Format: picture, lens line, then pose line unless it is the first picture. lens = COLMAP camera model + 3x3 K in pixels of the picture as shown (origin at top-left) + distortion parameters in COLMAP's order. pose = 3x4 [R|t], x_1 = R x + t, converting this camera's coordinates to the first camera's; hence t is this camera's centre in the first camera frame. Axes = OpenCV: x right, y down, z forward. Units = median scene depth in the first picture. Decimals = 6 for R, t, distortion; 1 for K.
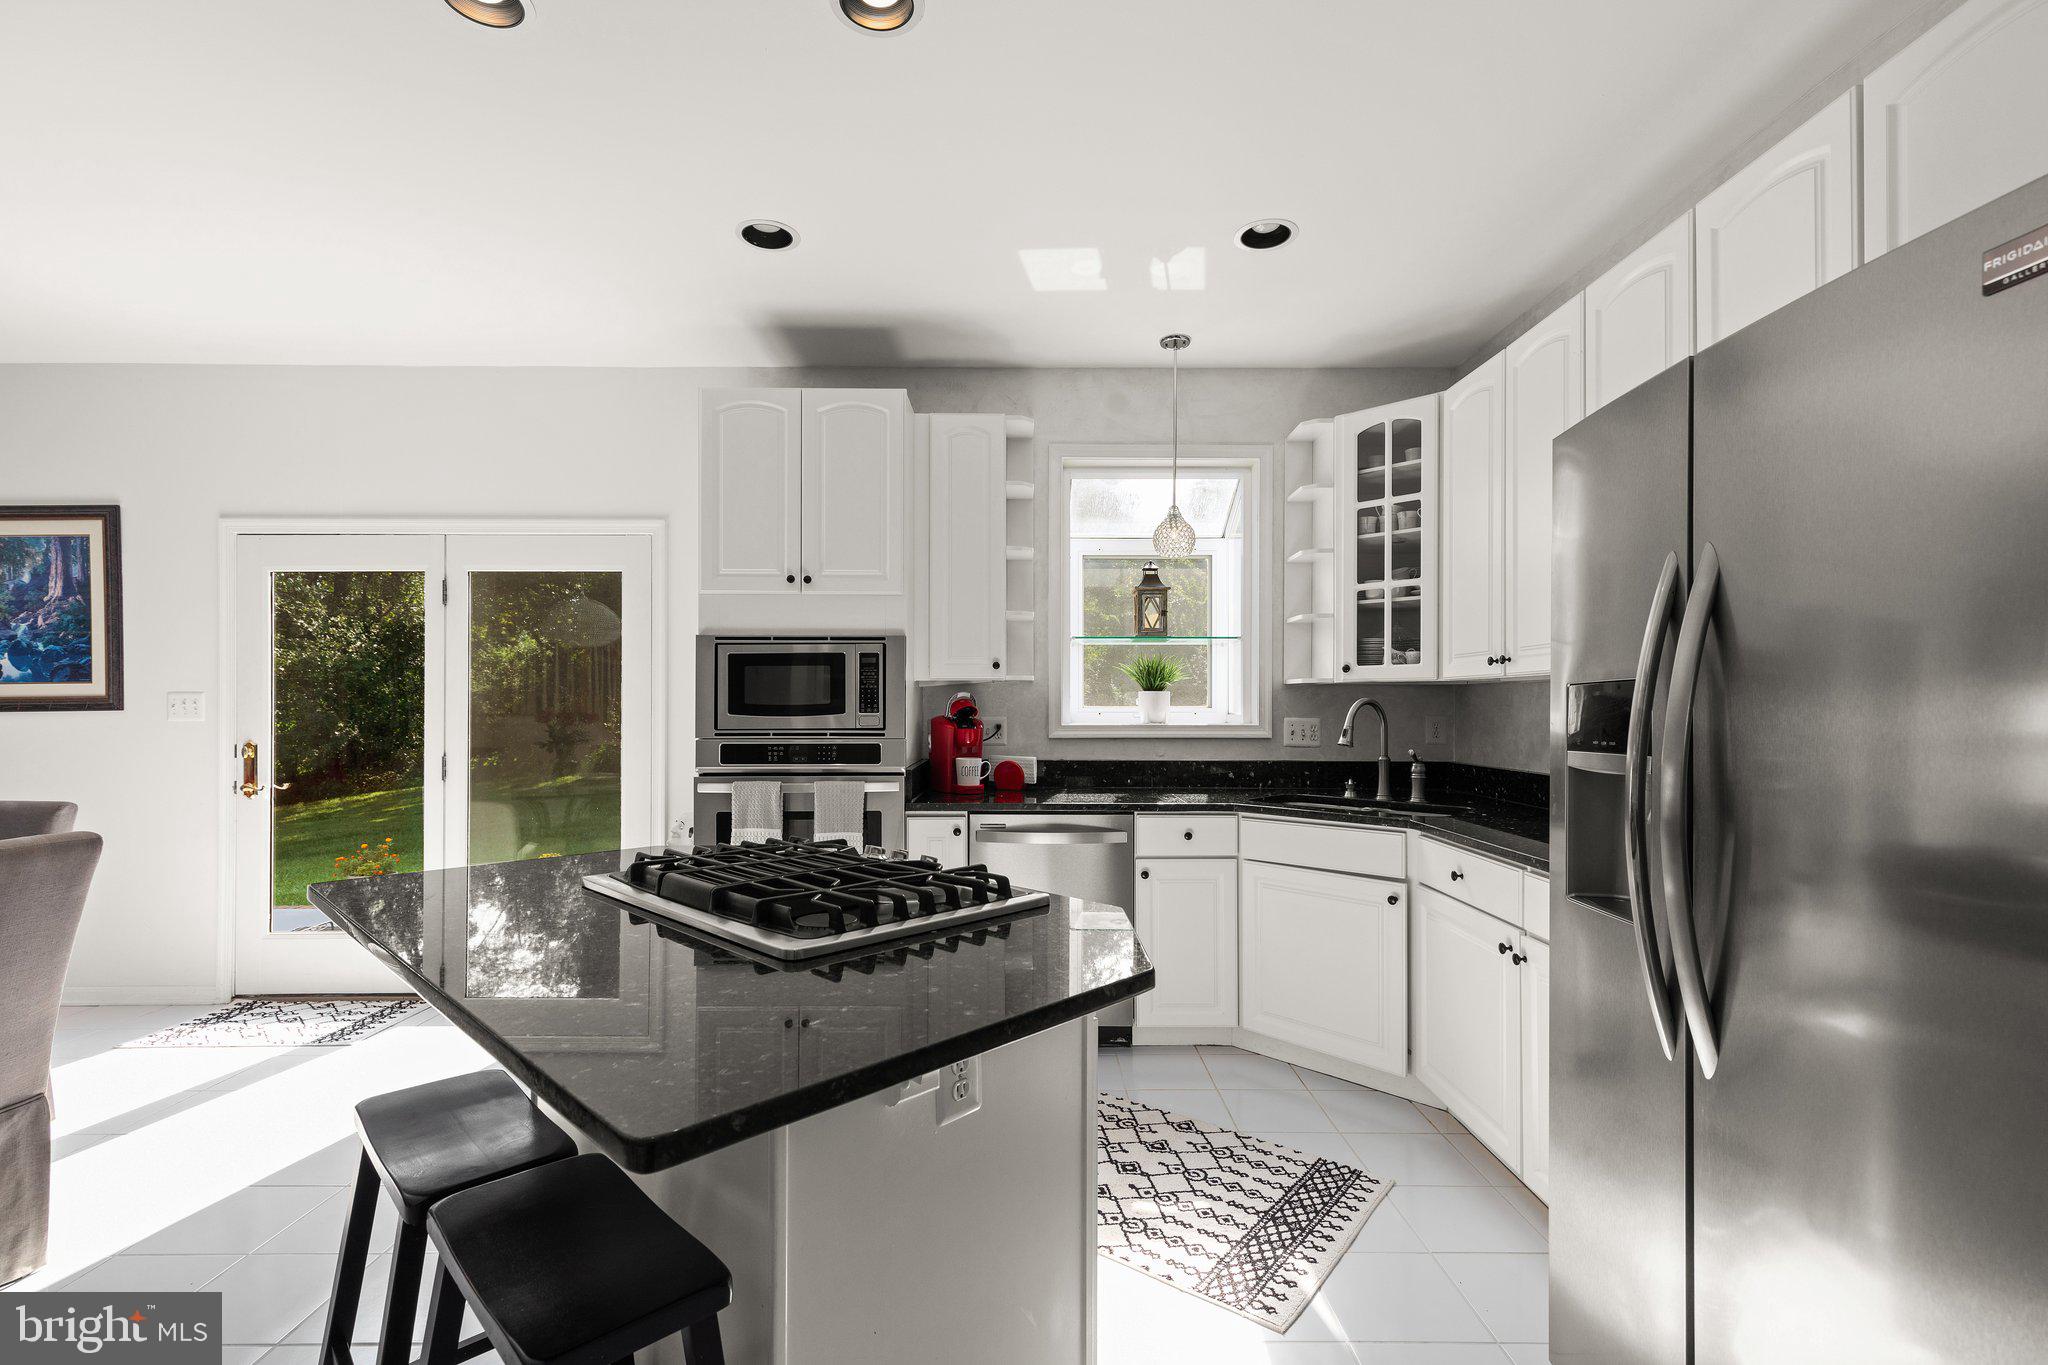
lens RADIAL K [[925.1, 0, 1030.6], [0, 925.1, 700.3], [0, 0, 1]] dist [0.012211, -0.002801]
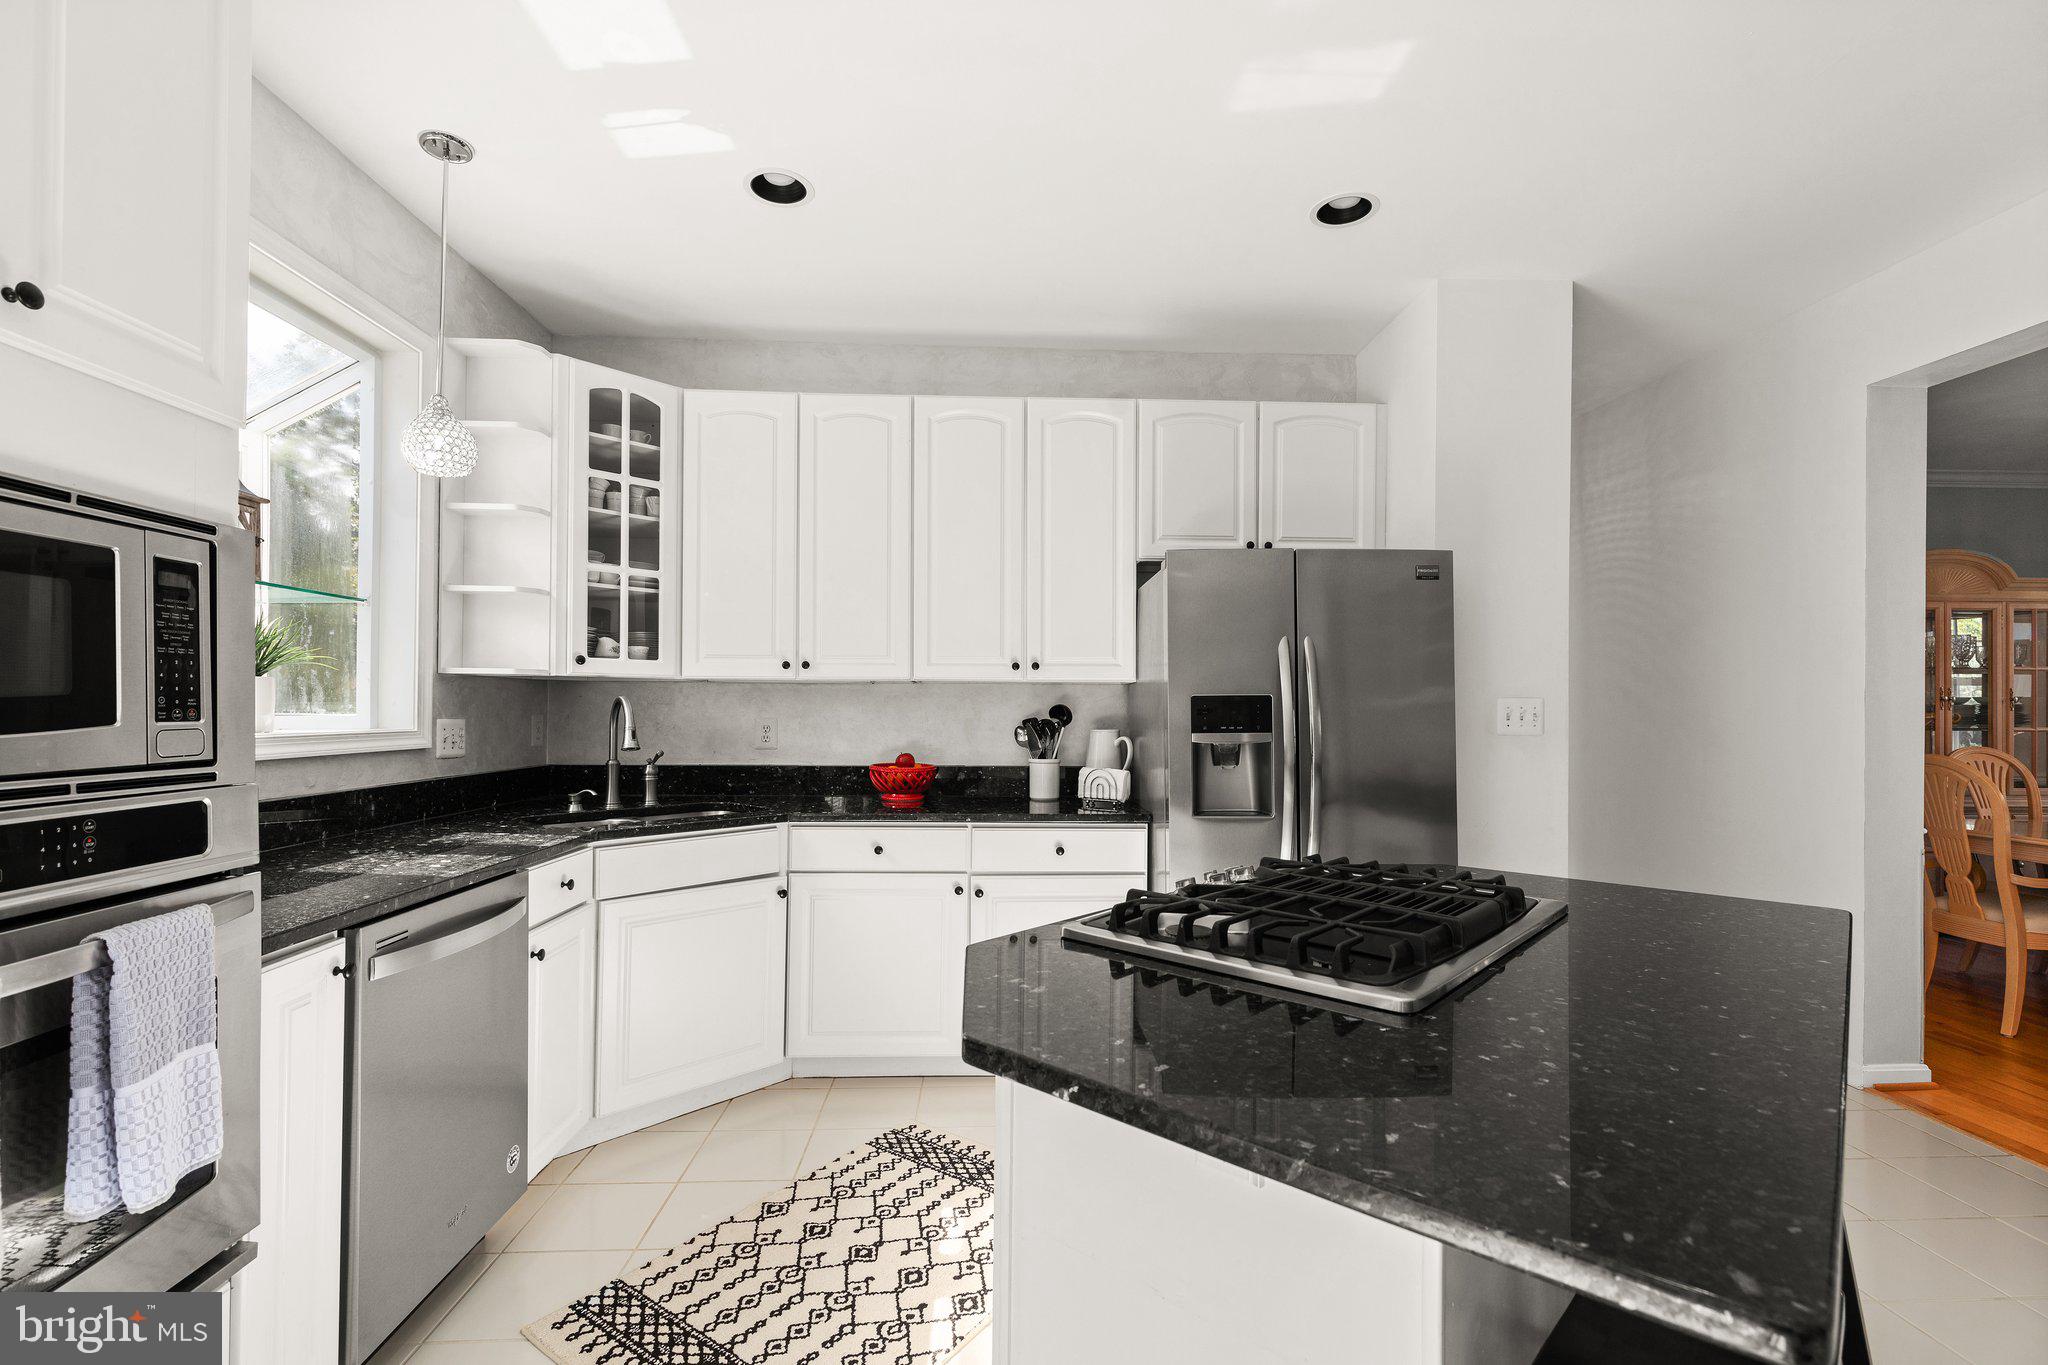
lens RADIAL K [[925.1, 0, 1024.2], [0, 925.1, 696.6], [0, 0, 1]] dist [0.012211, -0.002801]
pose [[-0.039637, 0.009498, 0.999169, -0.540275], [-0.011596, 0.999883, -0.009964, 0.003214], [-0.999147, -0.011981, -0.039522, 0.644515]]
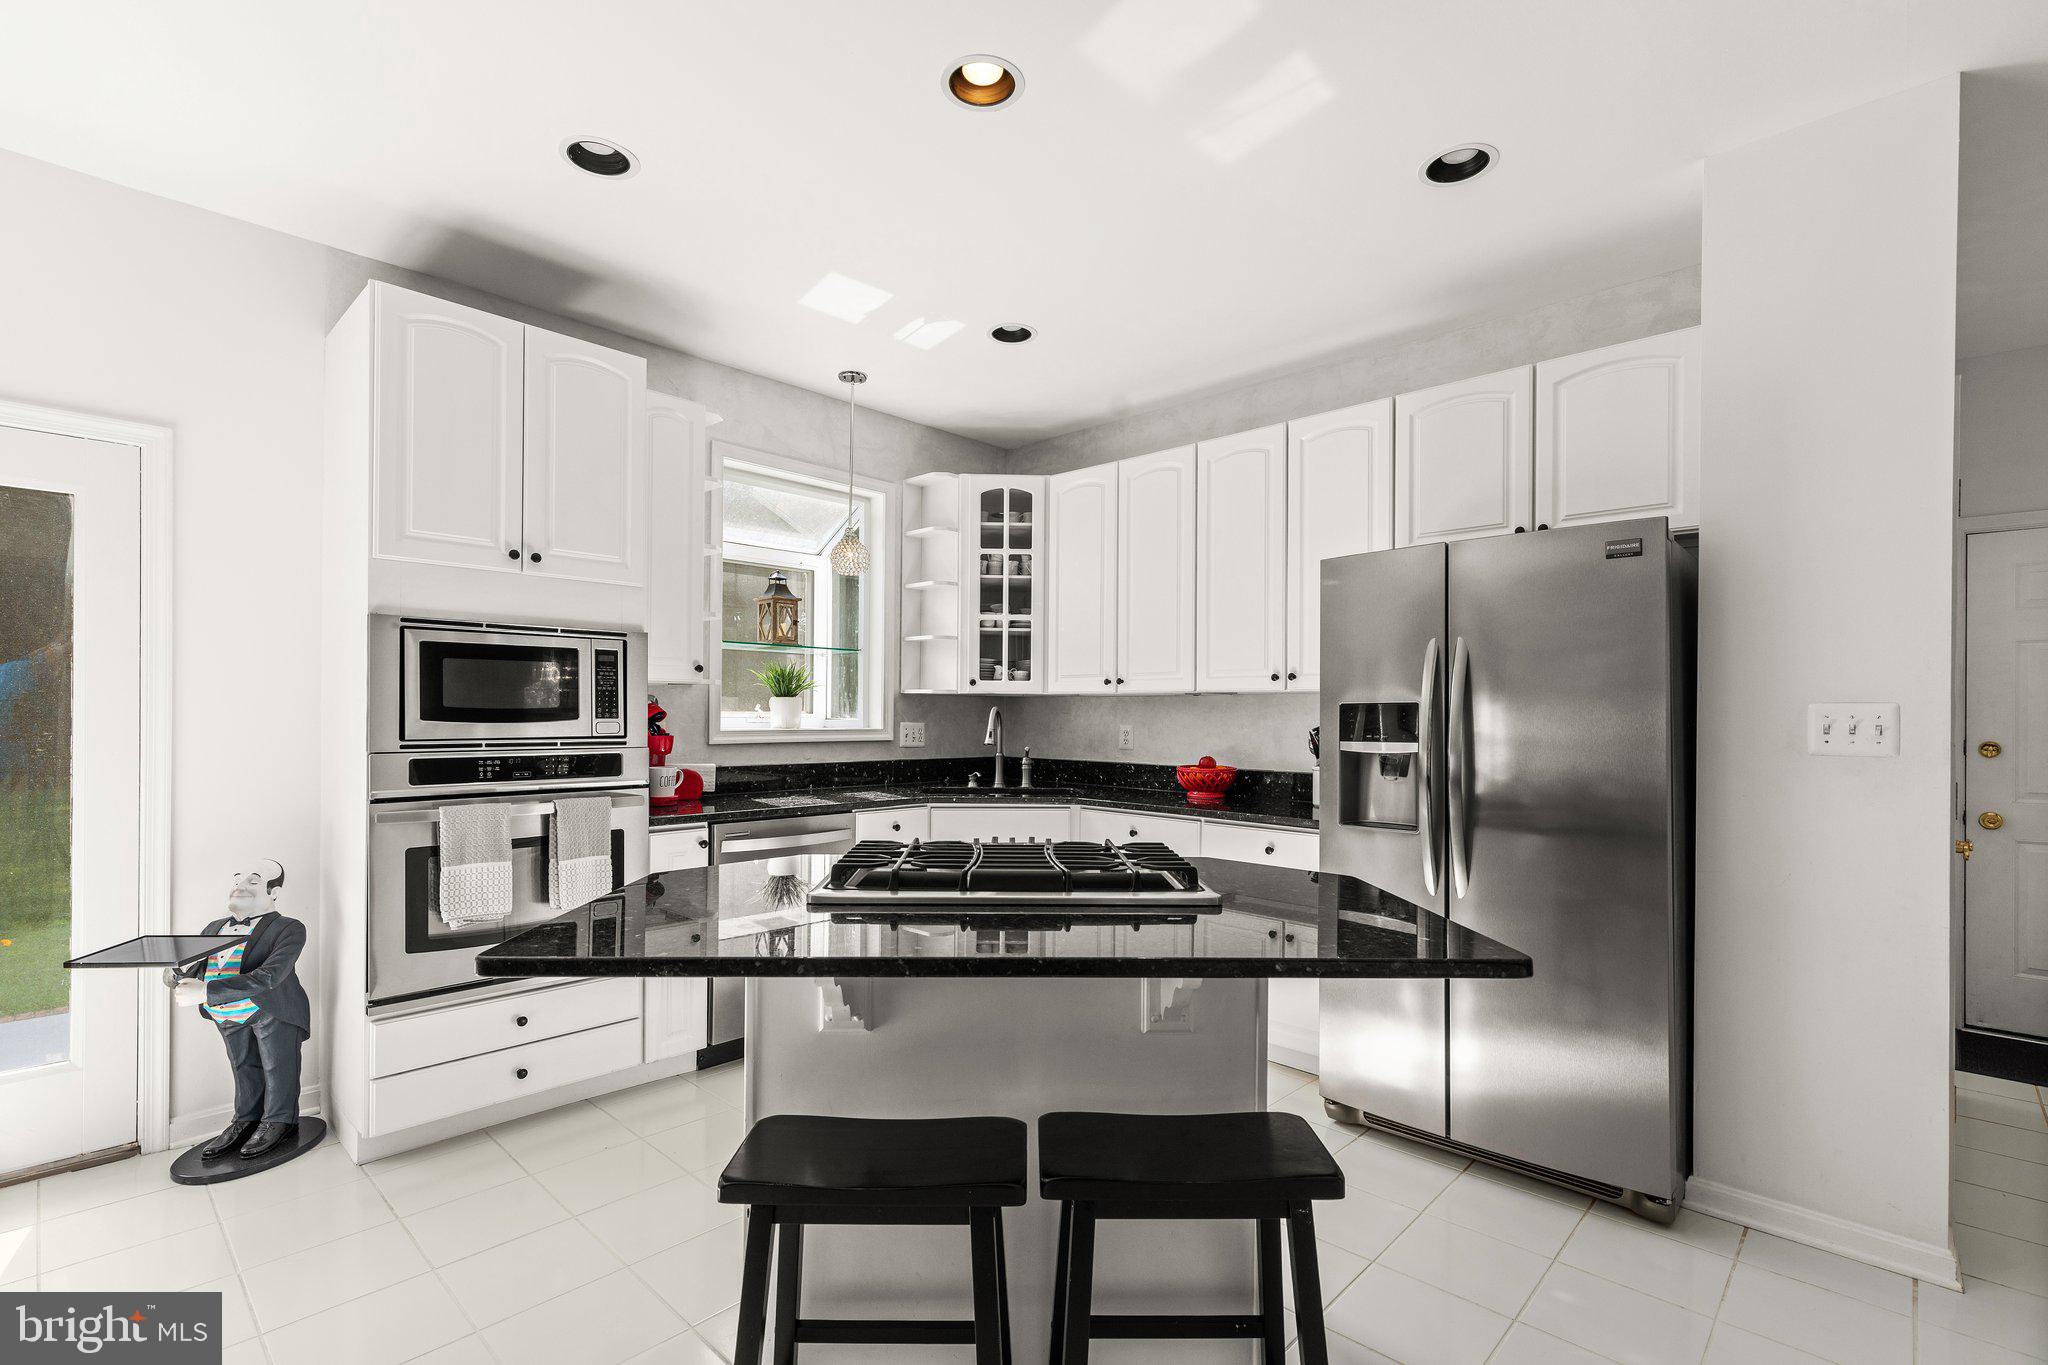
lens RADIAL K [[925.1, 0, 1024.0], [0, 925.1, 710.8], [0, 0, 1]] dist [0.012211, -0.002801]
pose [[0.693684, 0.006039, 0.720254, -0.510176], [-0.010919, 0.999938, 0.002132, 0.000177], [-0.720197, -0.009343, 0.693707, 0.102524]]
